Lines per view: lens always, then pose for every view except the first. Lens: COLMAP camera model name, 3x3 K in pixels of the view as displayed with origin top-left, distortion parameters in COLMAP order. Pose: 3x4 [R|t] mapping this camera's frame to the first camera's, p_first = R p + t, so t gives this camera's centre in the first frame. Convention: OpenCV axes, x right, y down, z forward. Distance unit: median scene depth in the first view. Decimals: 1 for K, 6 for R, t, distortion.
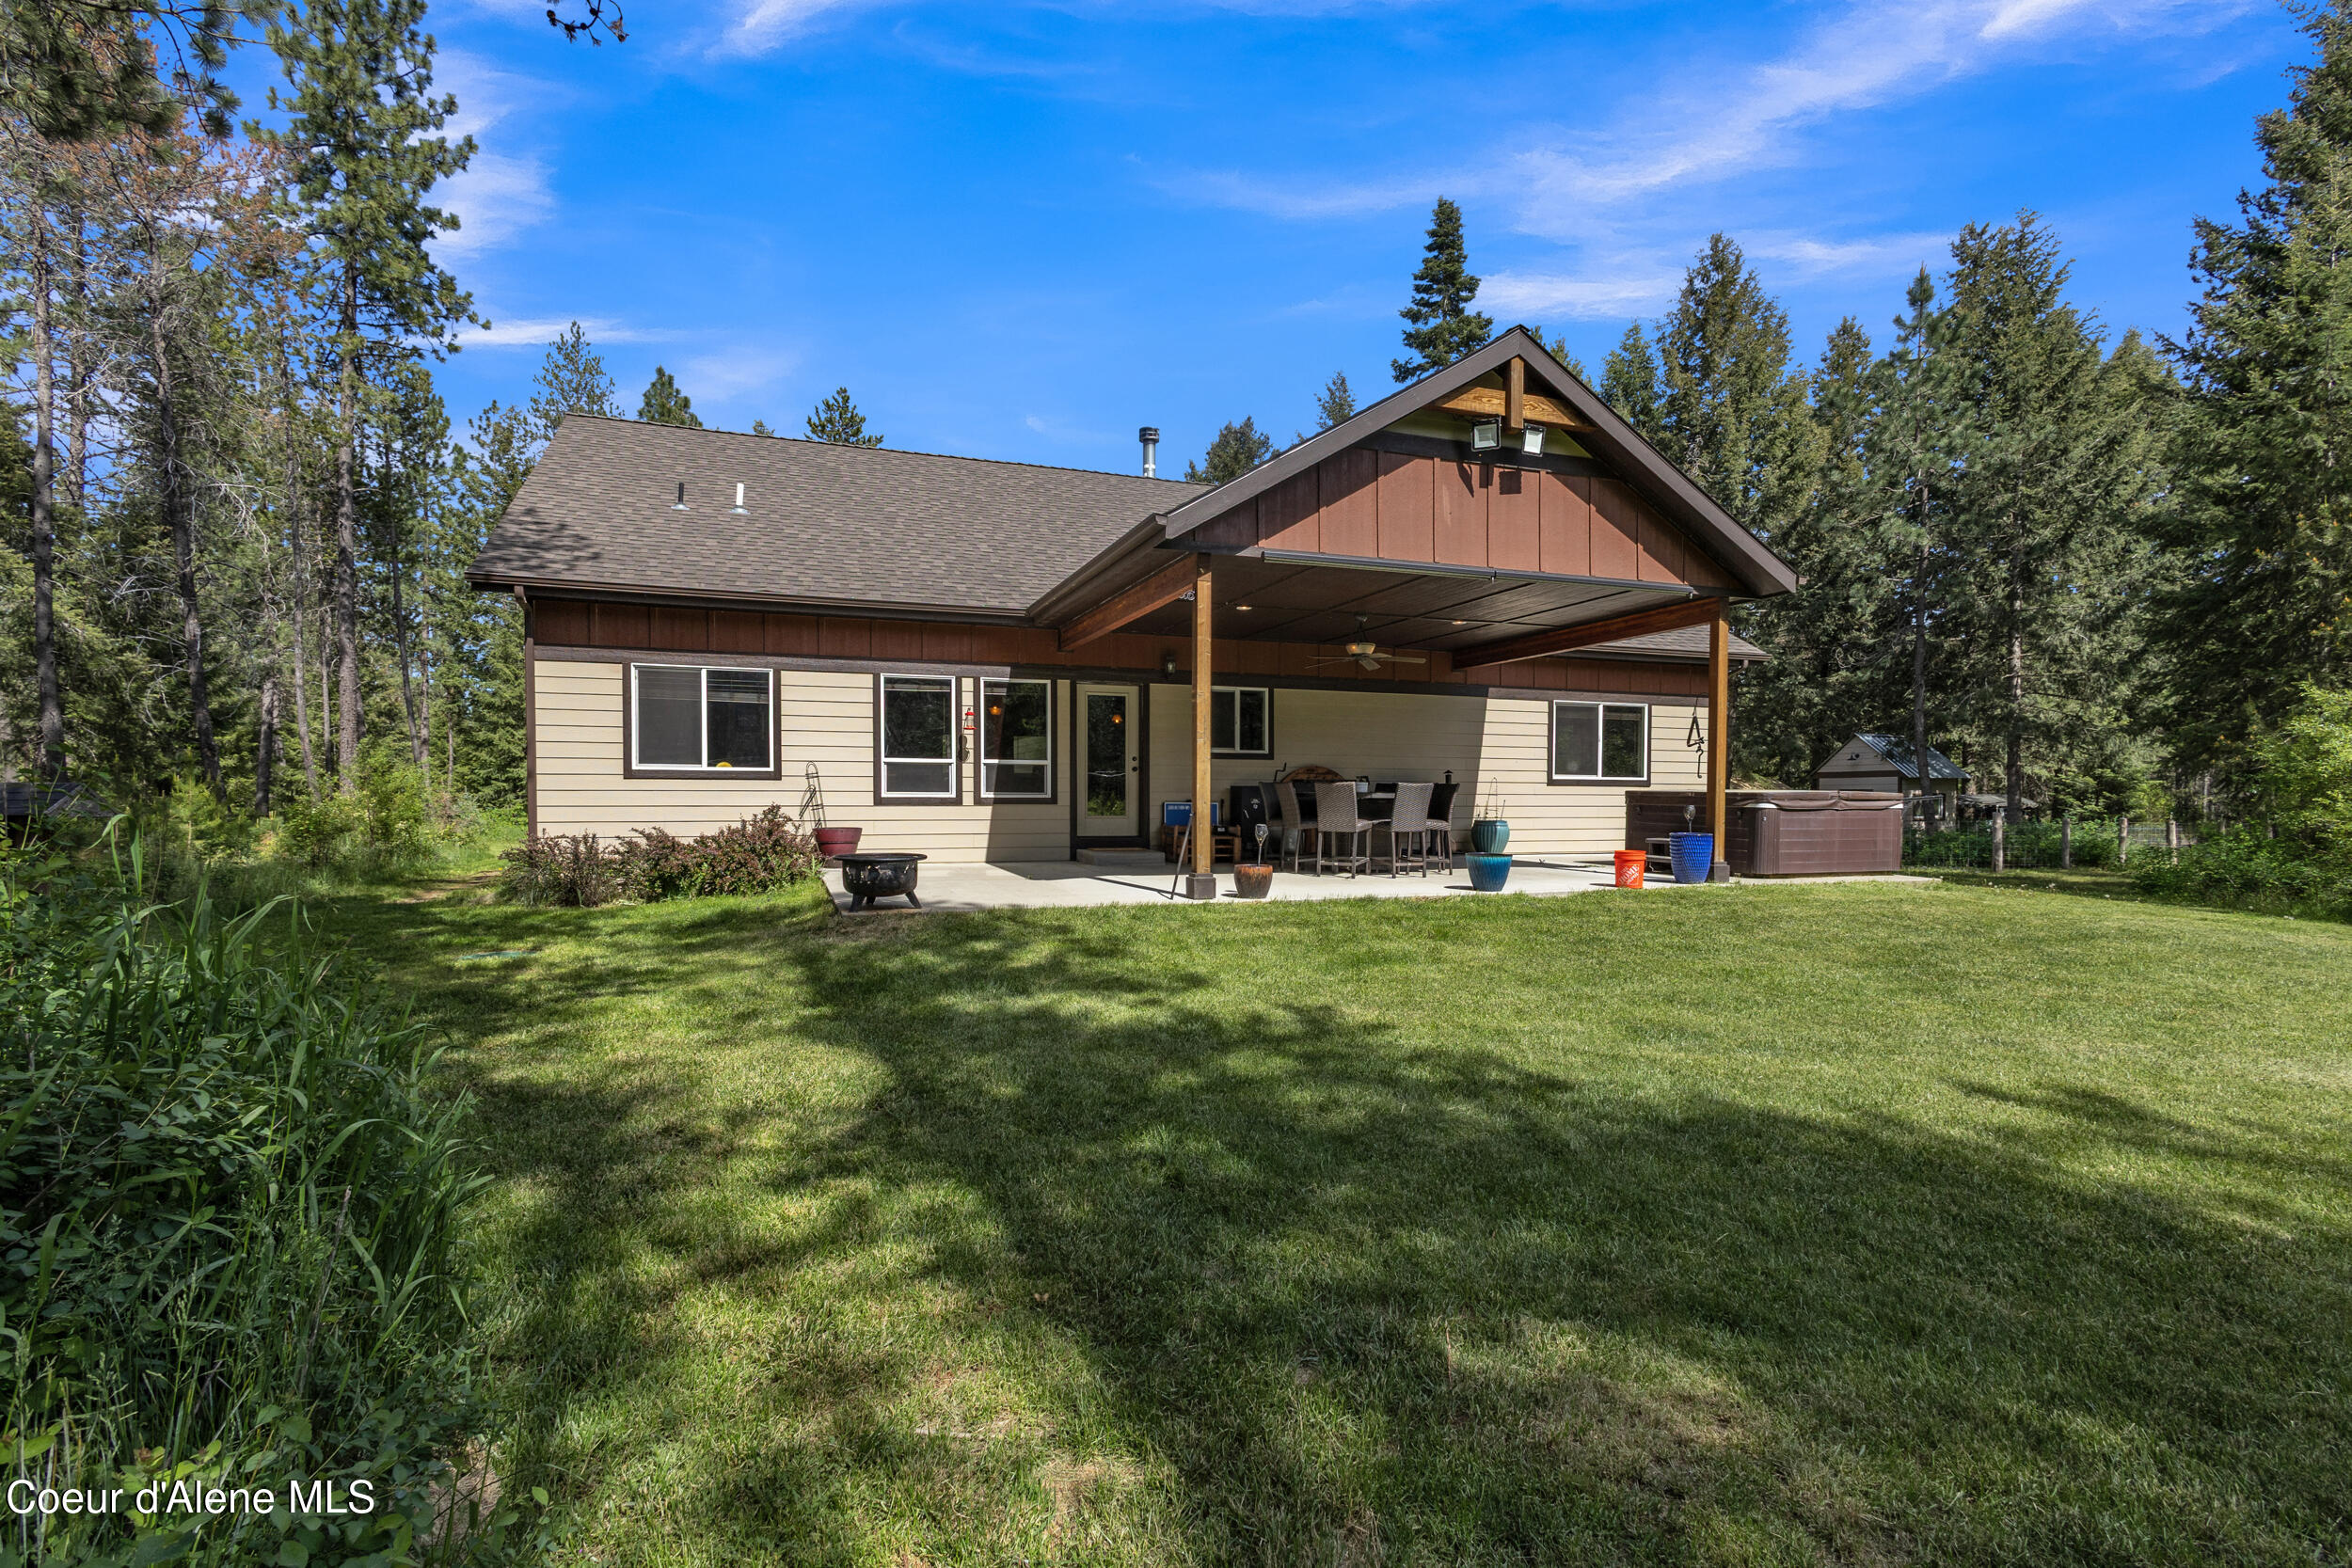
lens RADIAL K [[1110.9, 0, 1180.0], [0, 1110.9, 822.9], [0, 0, 1]] dist [0.007320, 0.000909]
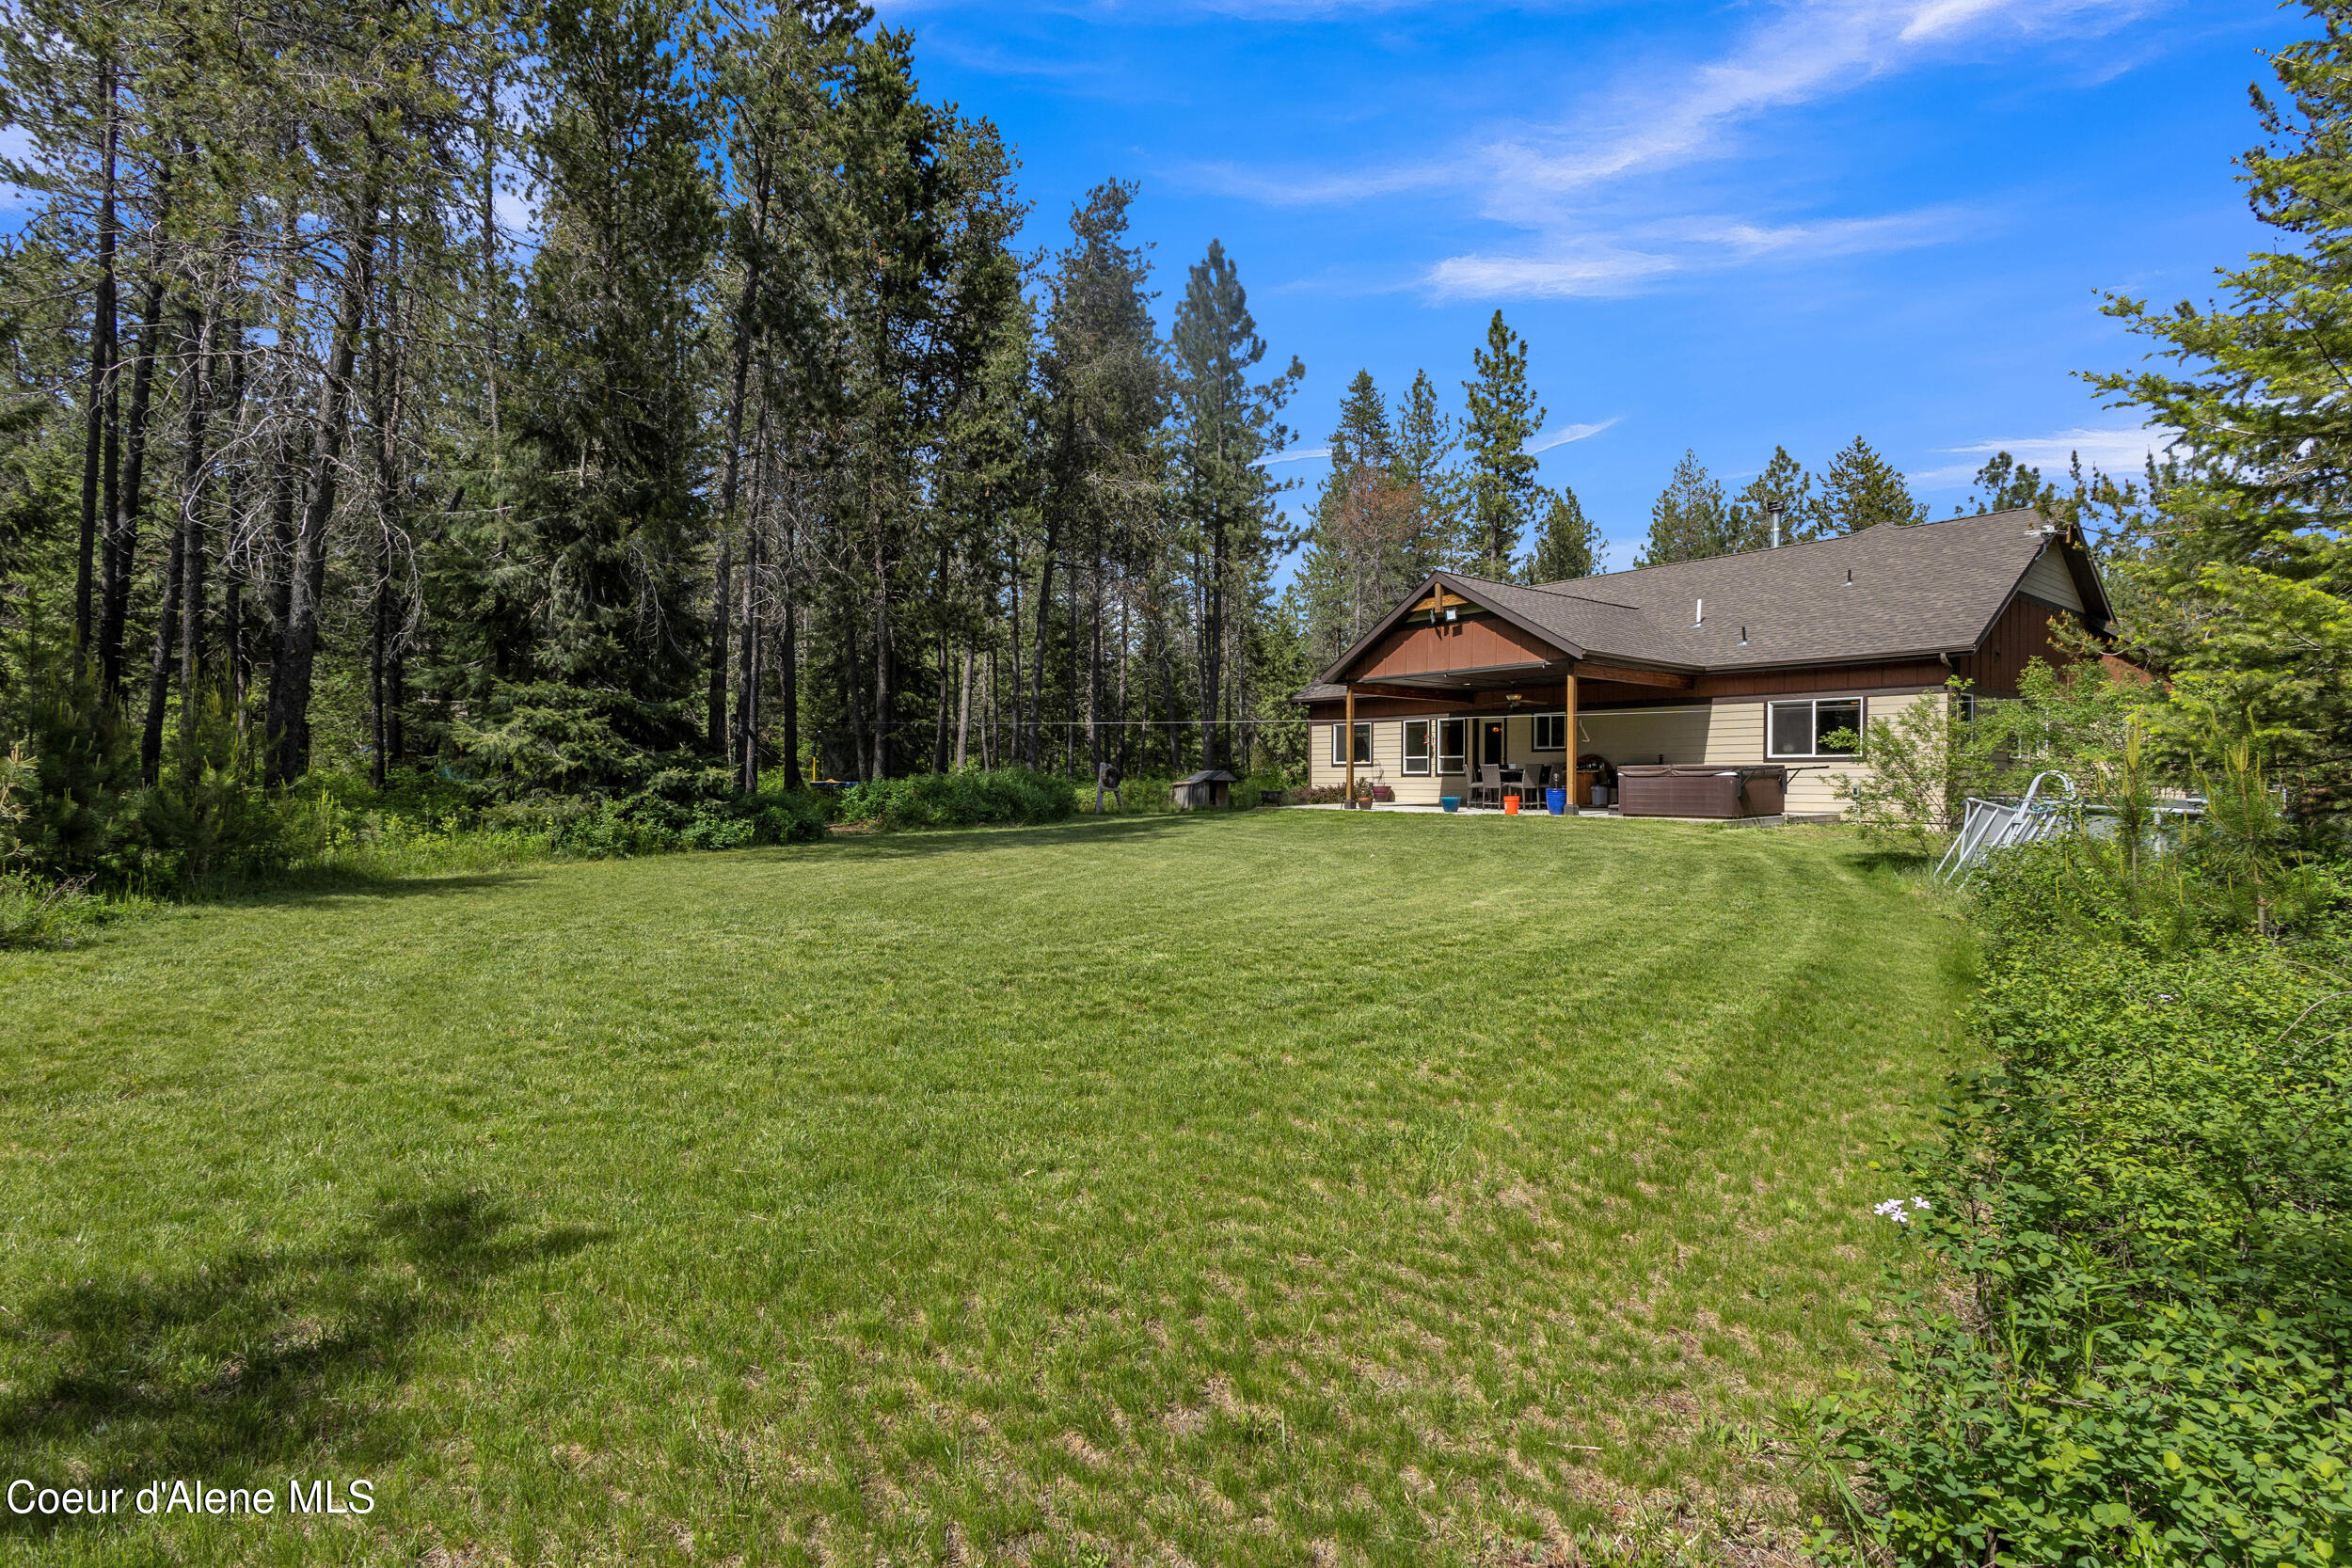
lens RADIAL K [[1077.2, 0, 1176.0], [0, 1077.2, 784.0], [0, 0, 1]] dist [0.007802, -0.000031]
pose [[0.312395, 0.001635, -0.949951, 1.606050], [-0.023645, 0.999702, -0.006055, 0.022391], [0.949658, 0.024353, 0.312340, -0.155427]]
